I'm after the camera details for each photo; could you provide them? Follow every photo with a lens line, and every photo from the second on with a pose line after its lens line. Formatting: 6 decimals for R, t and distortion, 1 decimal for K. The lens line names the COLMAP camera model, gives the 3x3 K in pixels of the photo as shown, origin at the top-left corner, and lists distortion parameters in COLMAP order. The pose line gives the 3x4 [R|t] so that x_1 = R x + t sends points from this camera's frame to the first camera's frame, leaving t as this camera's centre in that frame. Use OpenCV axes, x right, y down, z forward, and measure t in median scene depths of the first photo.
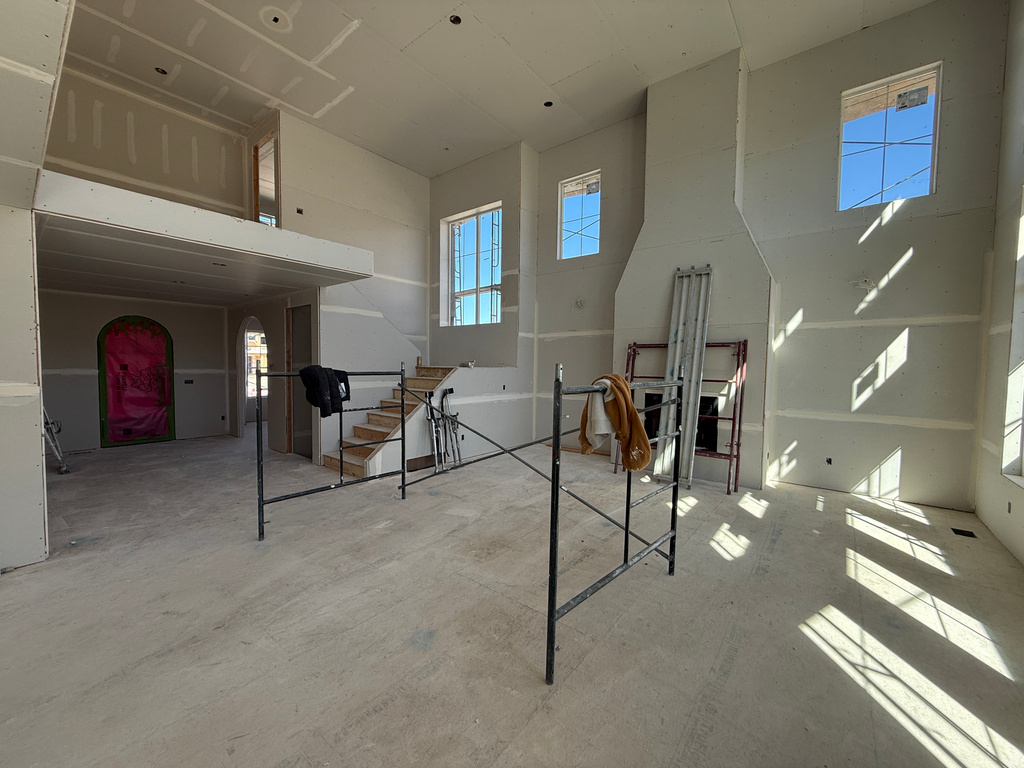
lens RADIAL K [[406.9, 0, 509.1], [0, 406.9, 383.7], [0, 0, 1]] dist [-0.001595, -0.000450]
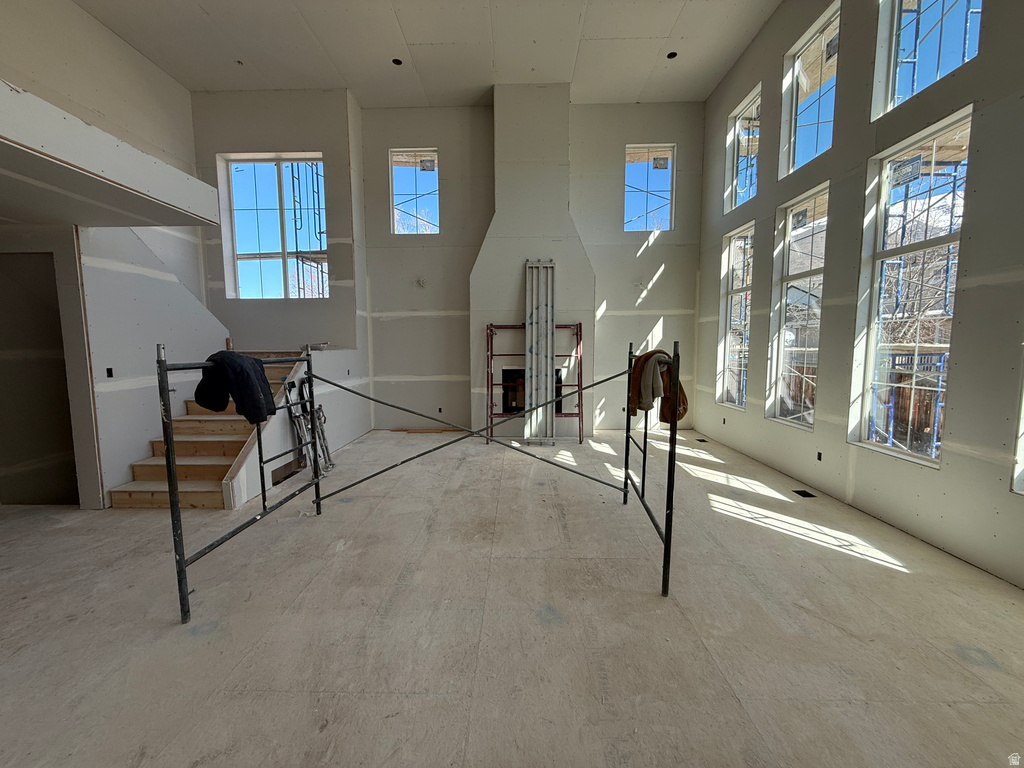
lens RADIAL K [[406.9, 0, 509.1], [0, 406.9, 383.7], [0, 0, 1]] dist [-0.001595, -0.000450]
pose [[0.789894, -0.075303, 0.608602, -0.372873], [0.046291, 0.996922, 0.063270, -0.007999], [-0.611493, -0.021804, 0.790949, 0.116297]]
